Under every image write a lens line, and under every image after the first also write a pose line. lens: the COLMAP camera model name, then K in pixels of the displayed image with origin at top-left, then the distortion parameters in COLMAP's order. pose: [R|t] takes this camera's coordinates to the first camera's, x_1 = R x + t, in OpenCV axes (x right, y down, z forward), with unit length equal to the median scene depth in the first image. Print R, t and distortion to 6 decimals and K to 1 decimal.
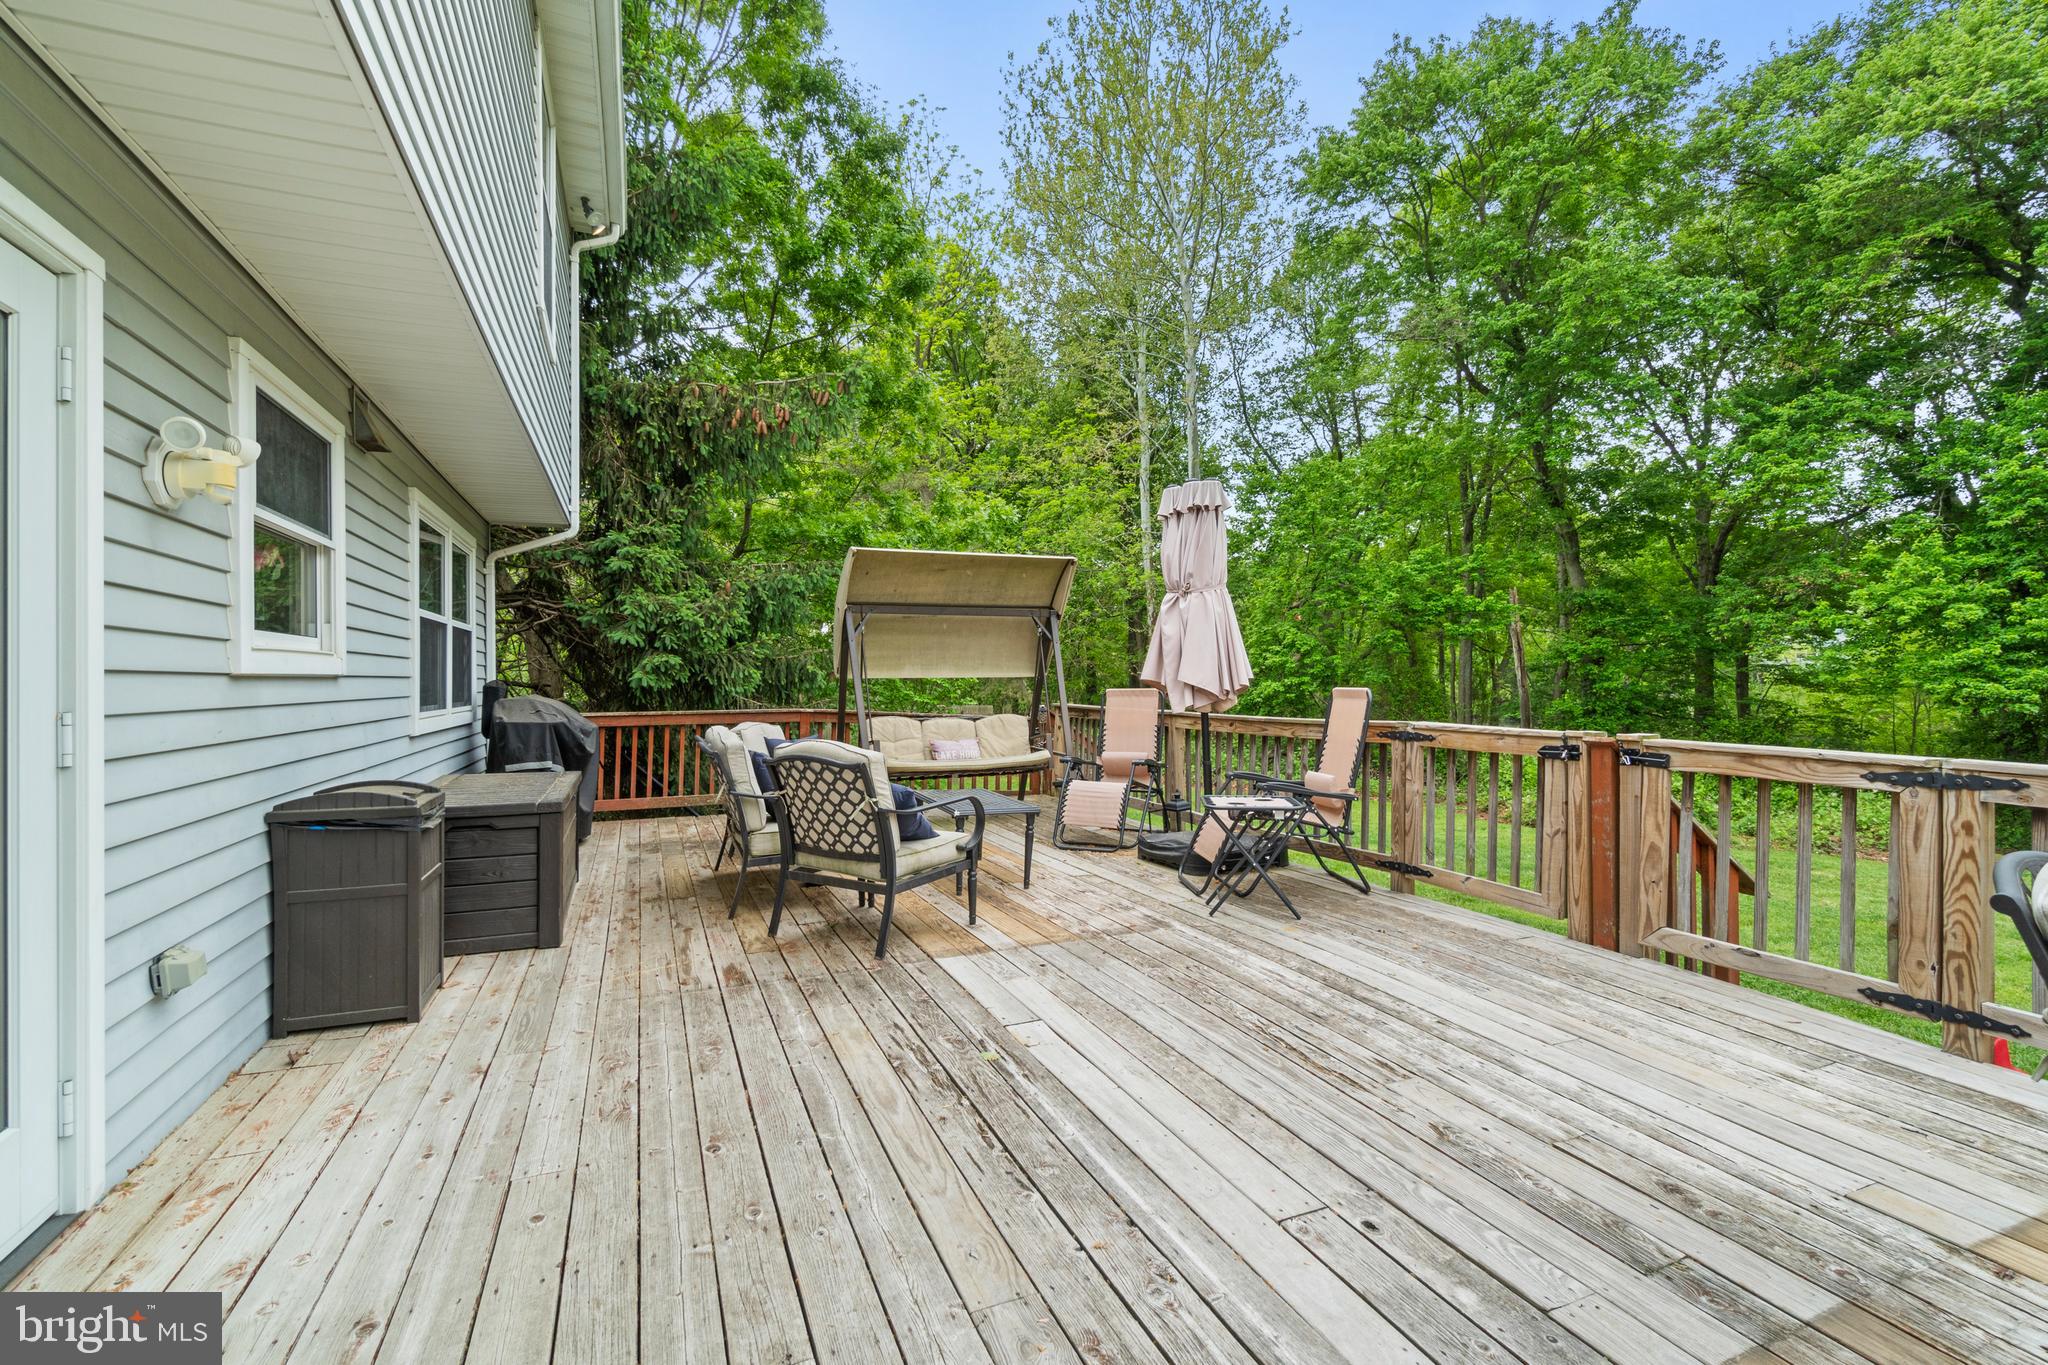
lens RADIAL K [[884.9, 0, 1013.4], [0, 884.9, 665.5], [0, 0, 1]] dist [-0.001981, 0.000064]
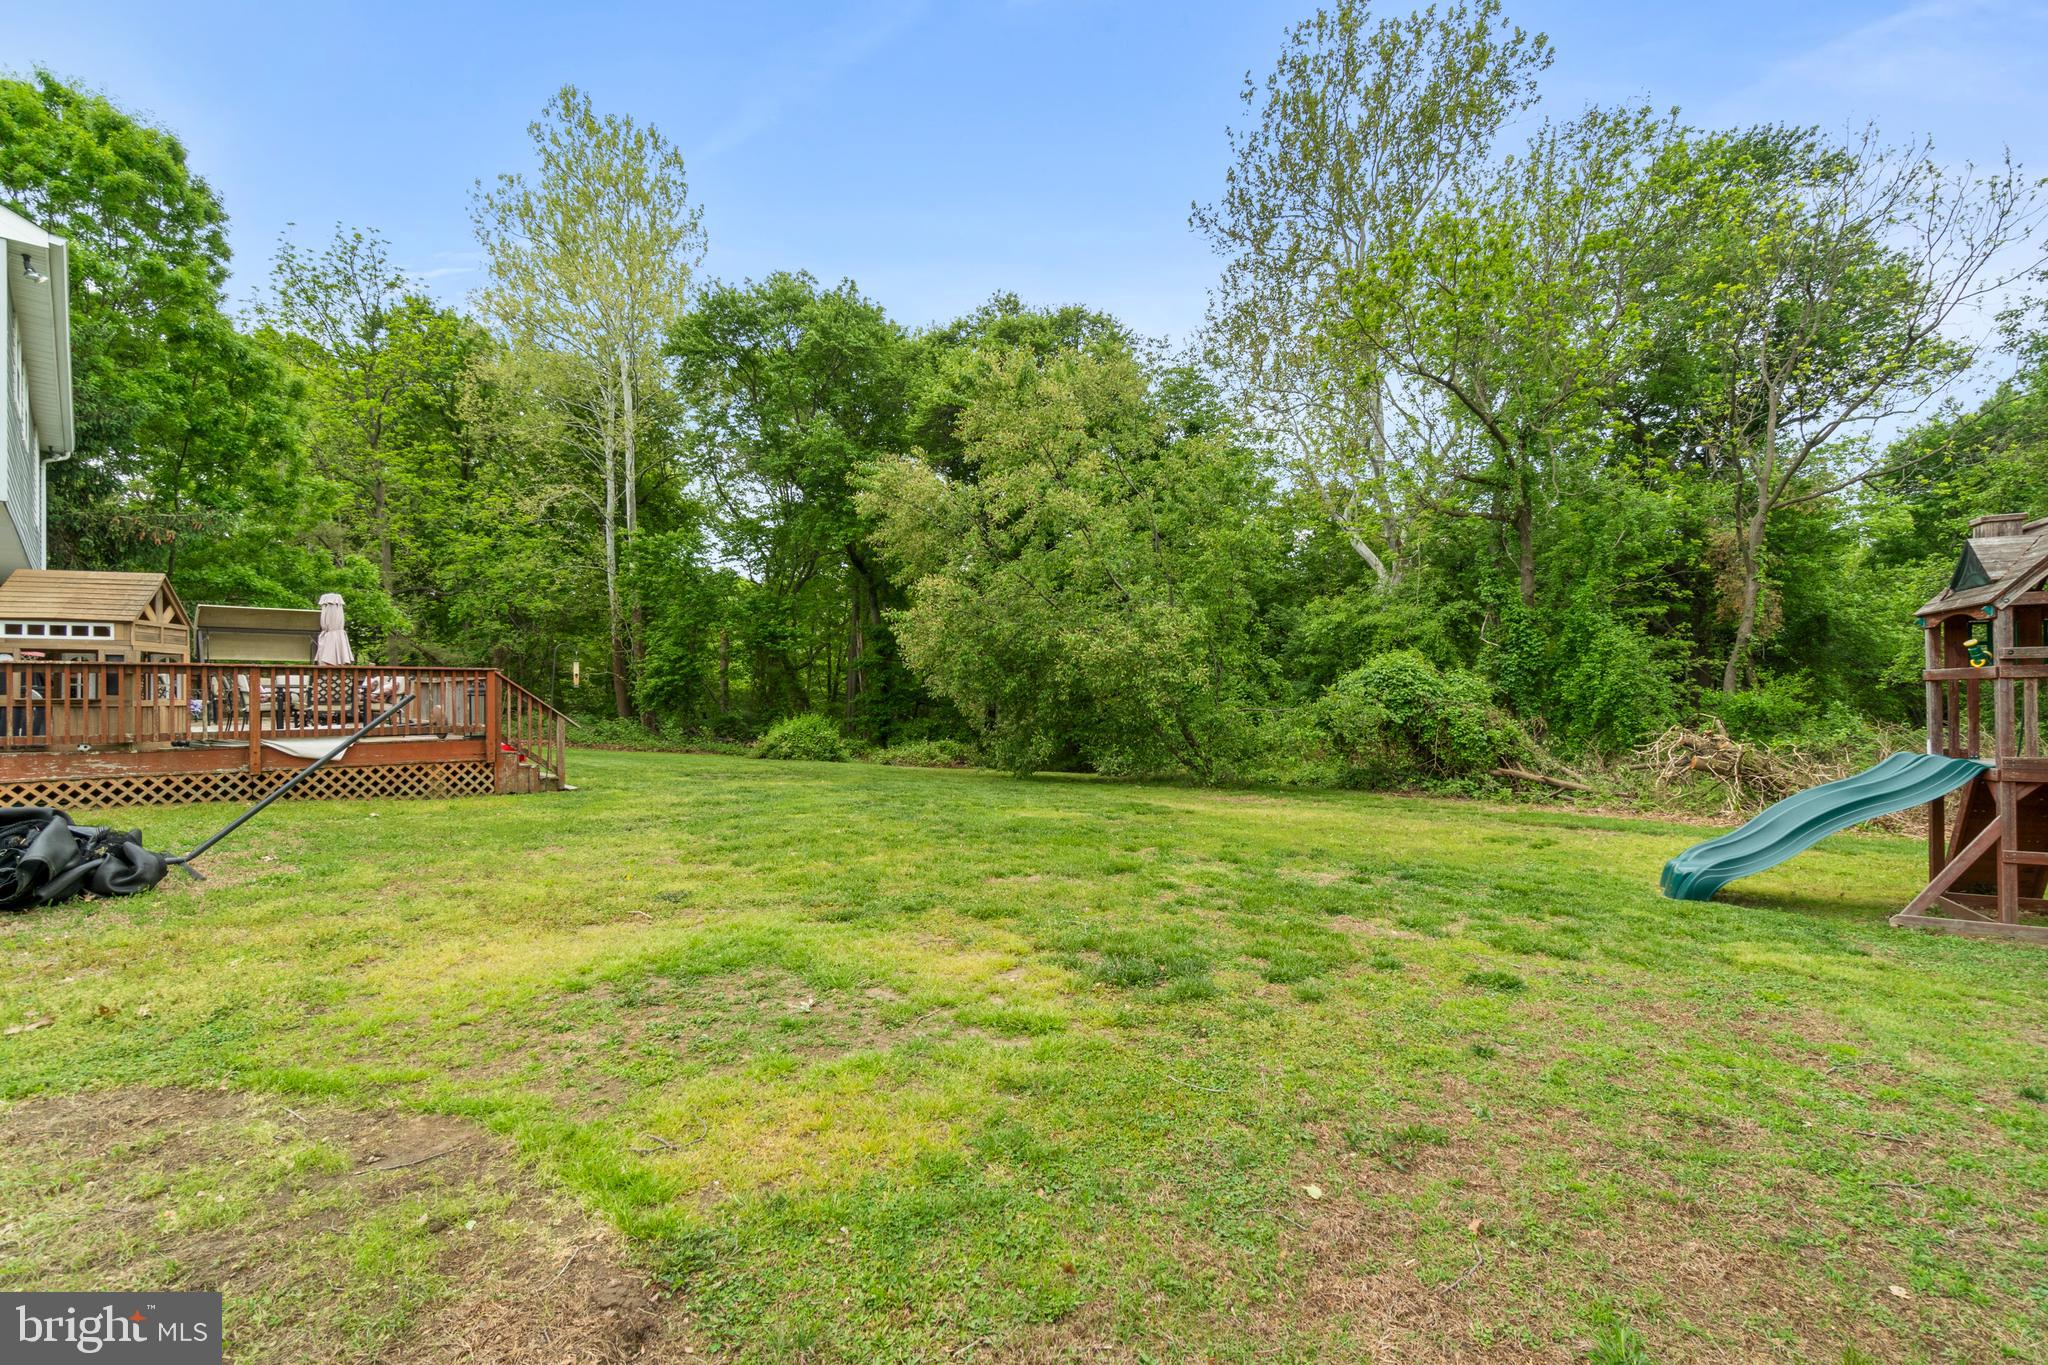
lens RADIAL K [[899.5, 0, 1024.0], [0, 899.5, 682.5], [0, 0, 1]] dist [-0.000424, 0.000351]
pose [[0.915943, 0.013822, 0.401070, 0.378924], [-0.015787, 0.999874, 0.001596, 0.016787], [-0.400998, -0.007793, 0.916046, -0.907621]]
